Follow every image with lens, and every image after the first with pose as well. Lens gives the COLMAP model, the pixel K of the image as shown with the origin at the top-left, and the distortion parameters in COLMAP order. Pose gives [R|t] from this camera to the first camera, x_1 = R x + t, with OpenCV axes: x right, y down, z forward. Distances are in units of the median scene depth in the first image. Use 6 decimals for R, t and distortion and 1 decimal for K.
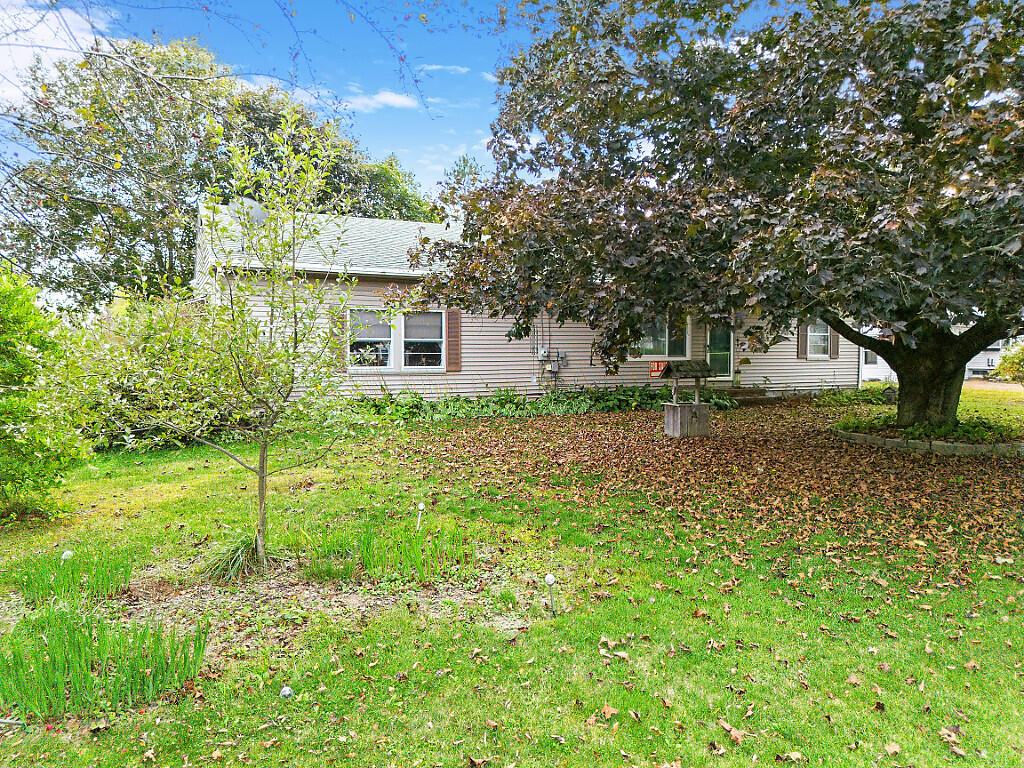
lens RADIAL K [[727.3, 0, 519.8], [0, 727.3, 378.3], [0, 0, 1]] dist [0.074036, -0.066491]
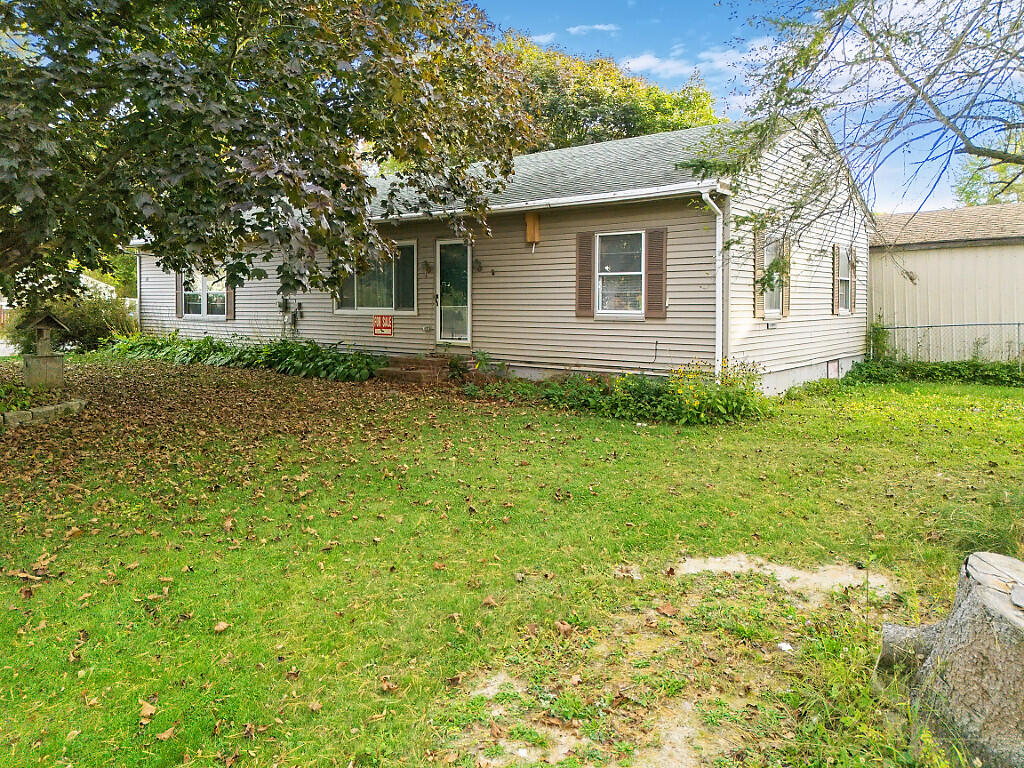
lens RADIAL K [[727.3, 0, 519.8], [0, 727.3, 378.3], [0, 0, 1]] dist [0.074036, -0.066491]
pose [[0.419315, 0.103362, -0.901938, 1.732603], [-0.024057, 0.994414, 0.102775, -0.072019], [0.907522, -0.021397, 0.419459, 1.386241]]
